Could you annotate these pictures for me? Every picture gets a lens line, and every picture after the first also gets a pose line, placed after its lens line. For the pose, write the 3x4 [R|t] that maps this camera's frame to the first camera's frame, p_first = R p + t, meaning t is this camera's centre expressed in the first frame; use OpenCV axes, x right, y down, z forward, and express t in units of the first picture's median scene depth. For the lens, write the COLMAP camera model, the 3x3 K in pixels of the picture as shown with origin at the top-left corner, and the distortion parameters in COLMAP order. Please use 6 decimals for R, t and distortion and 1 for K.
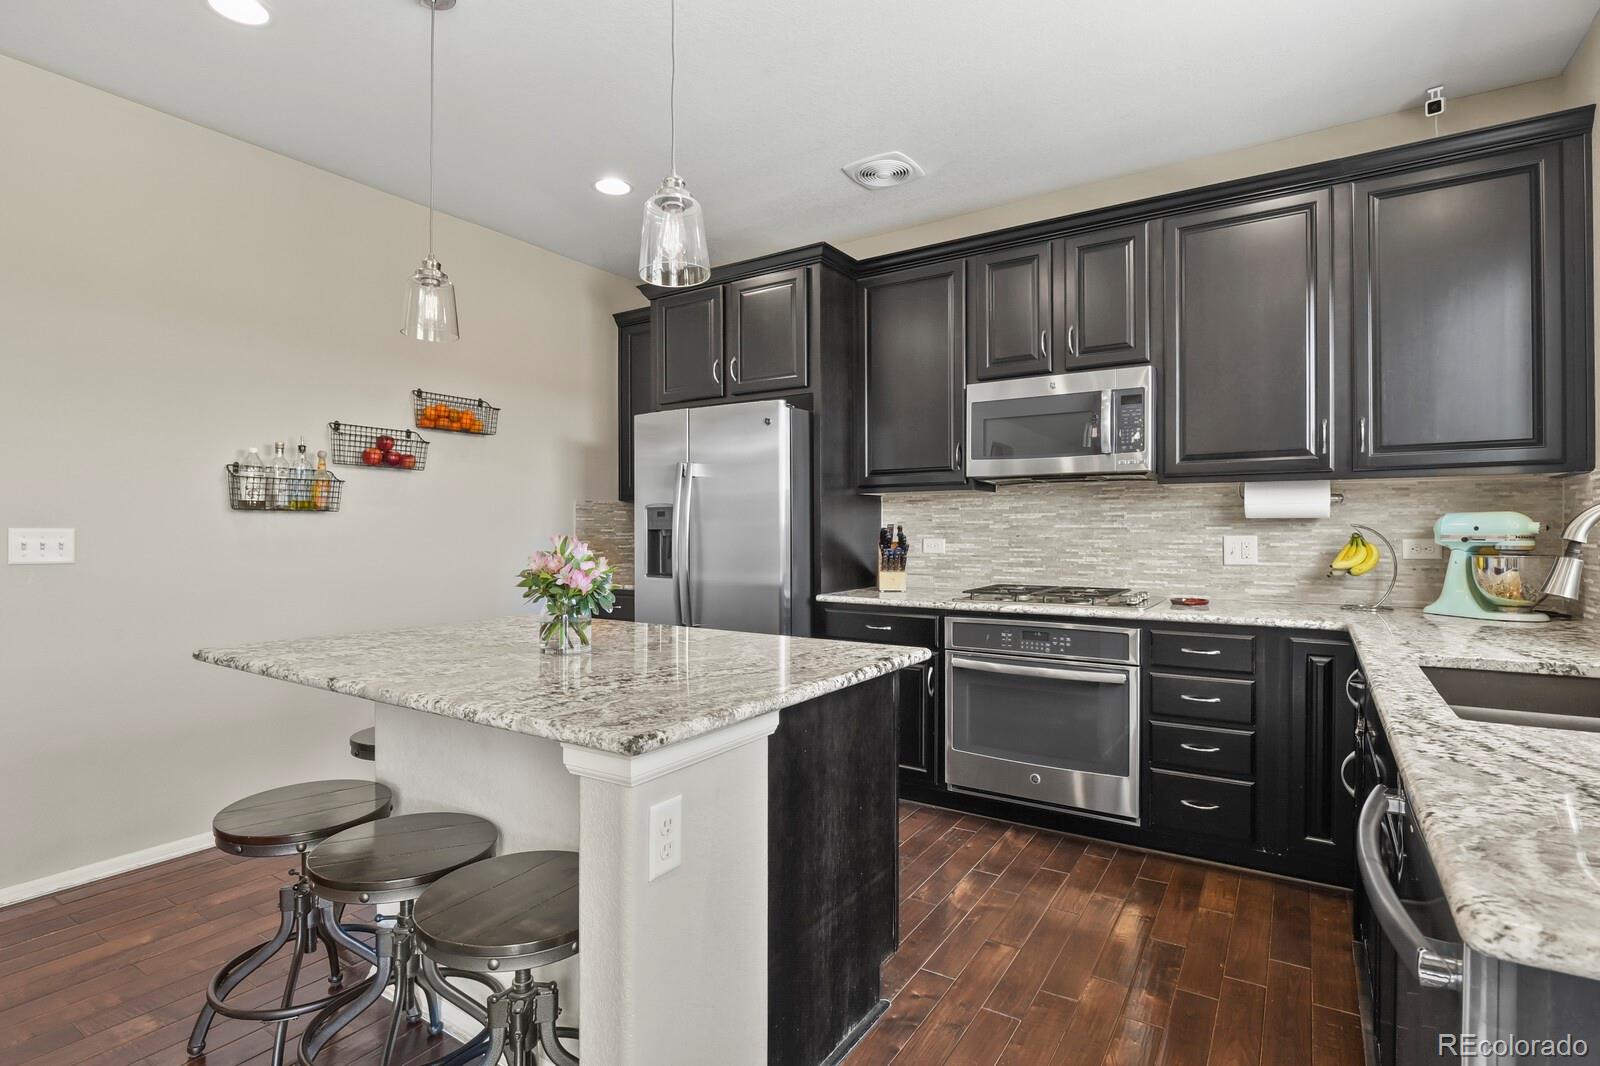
lens RADIAL K [[774.8, 0, 809.0], [0, 774.8, 533.9], [0, 0, 1]] dist [-0.011181, -0.005491]
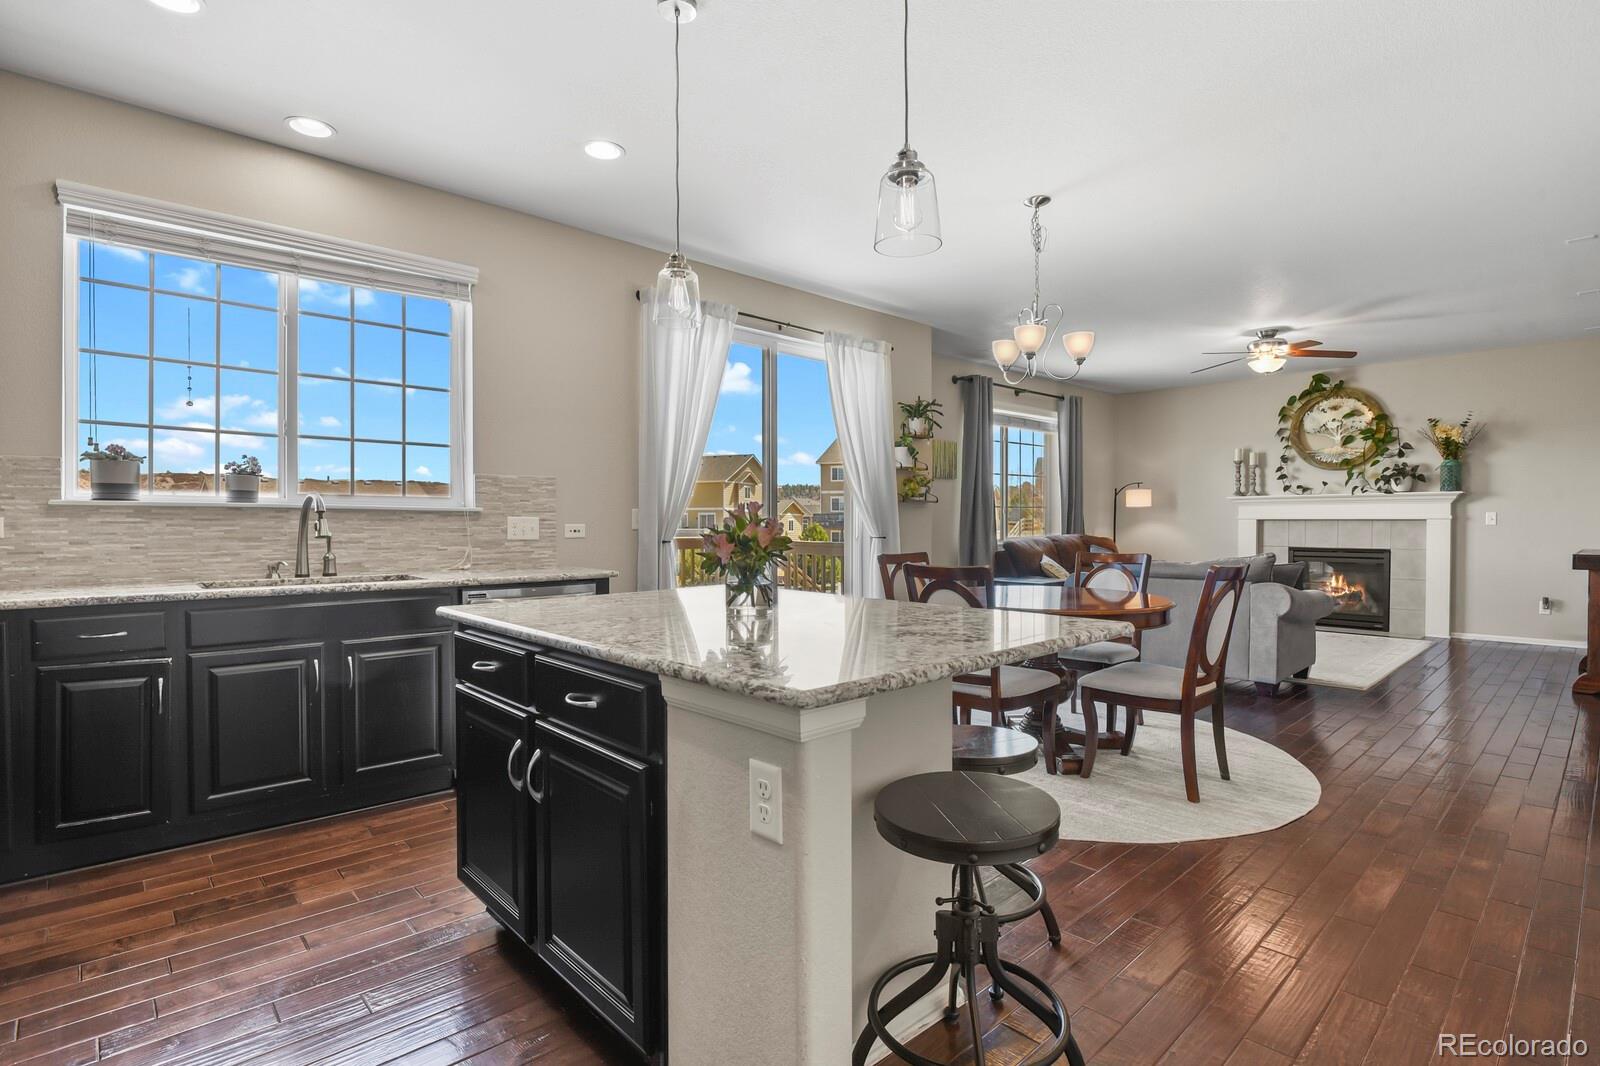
lens RADIAL K [[774.8, 0, 809.0], [0, 774.8, 533.9], [0, 0, 1]] dist [-0.011181, -0.005491]
pose [[-0.968667, -0.001136, 0.248361, -0.412062], [0.003926, 0.999795, 0.019884, 0.014812], [-0.248332, 0.020236, -0.968464, 1.254417]]
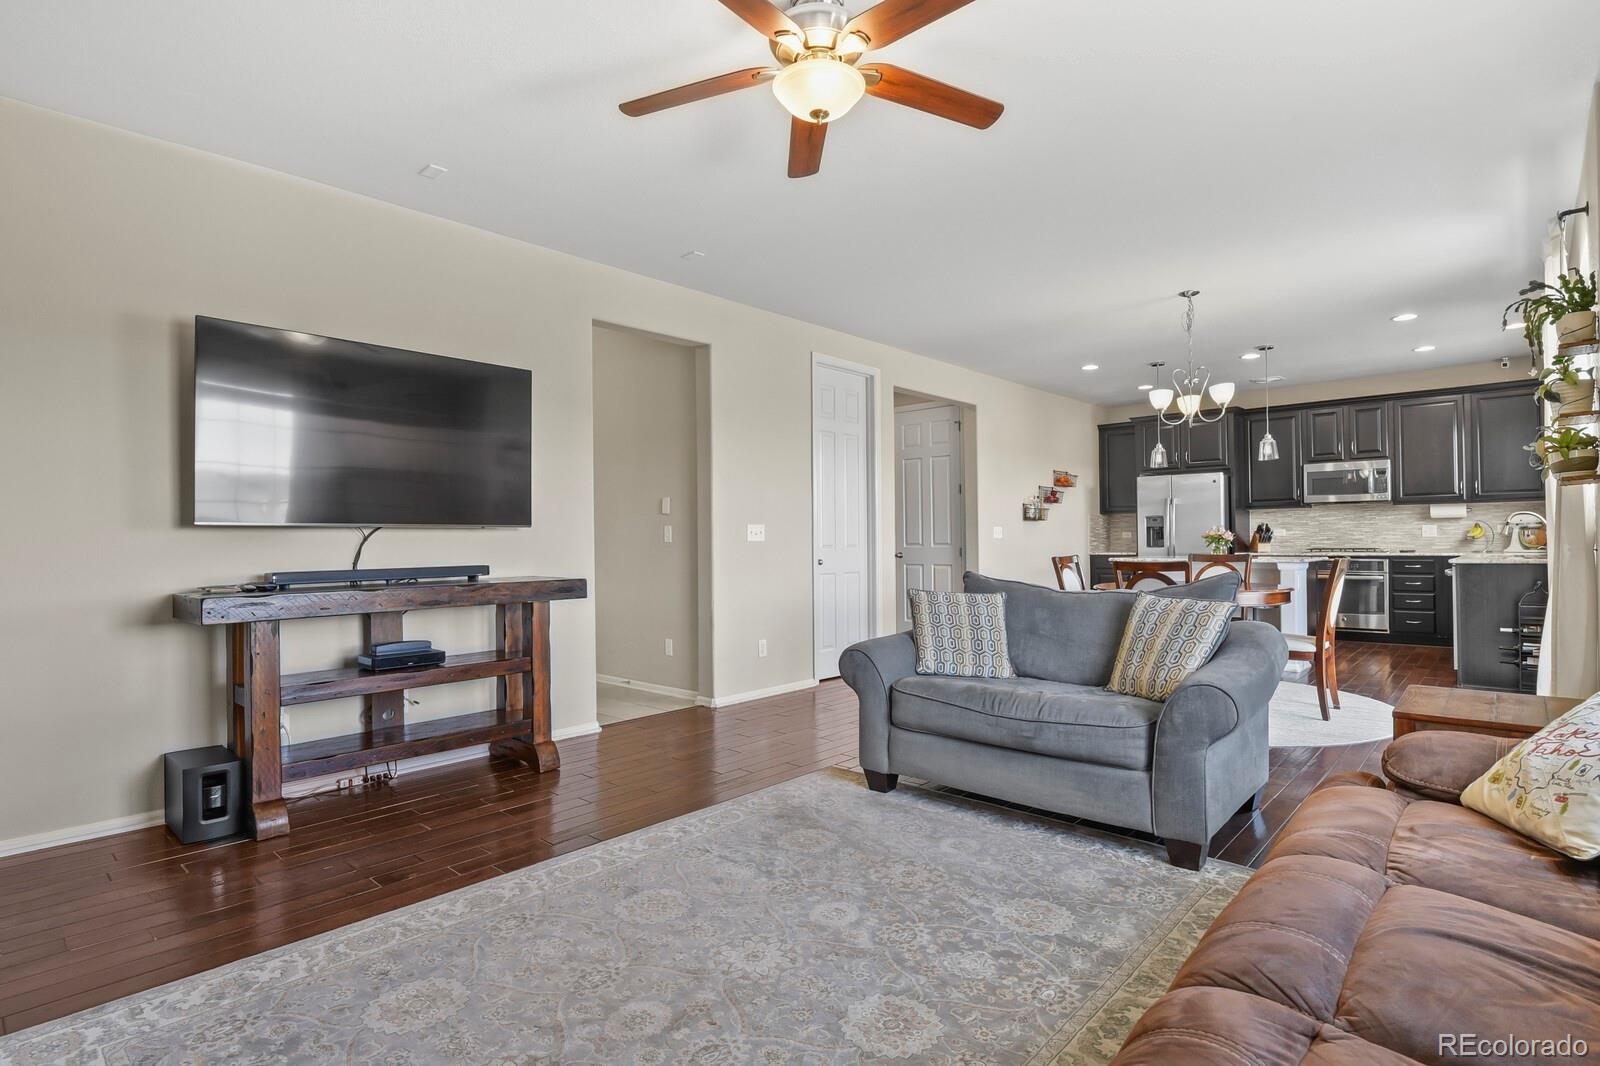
lens RADIAL K [[798.1, 0, 810.6], [0, 798.1, 534.4], [0, 0, 1]] dist [-0.008208, -0.006127]
pose [[0.985553, -0.011457, -0.168976, -0.983206], [0.009715, 0.999891, -0.011135, 0.042070], [0.169086, 0.009332, 0.985557, -1.870141]]
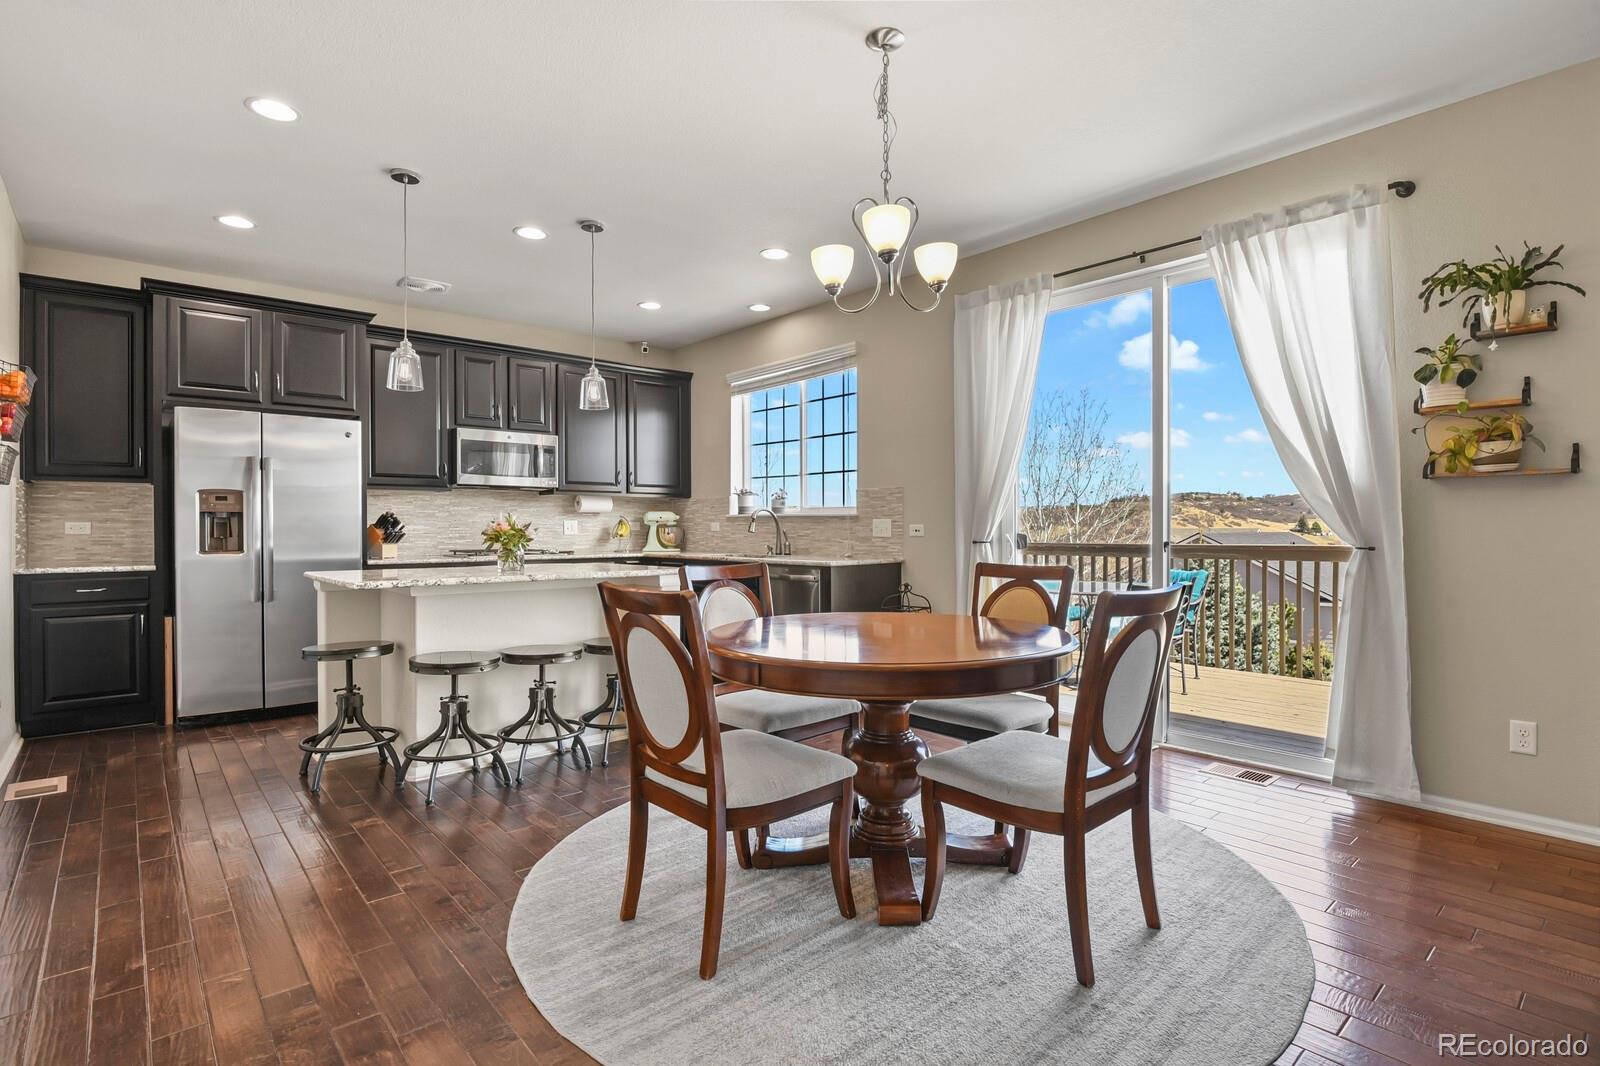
lens RADIAL K [[774.8, 0, 809.0], [0, 774.8, 533.9], [0, 0, 1]] dist [-0.011181, -0.005491]
pose [[0.277878, -0.005356, 0.960601, -1.274756], [0.005831, 0.999975, 0.003889, 0.034217], [-0.960599, 0.004521, 0.277902, -0.190515]]
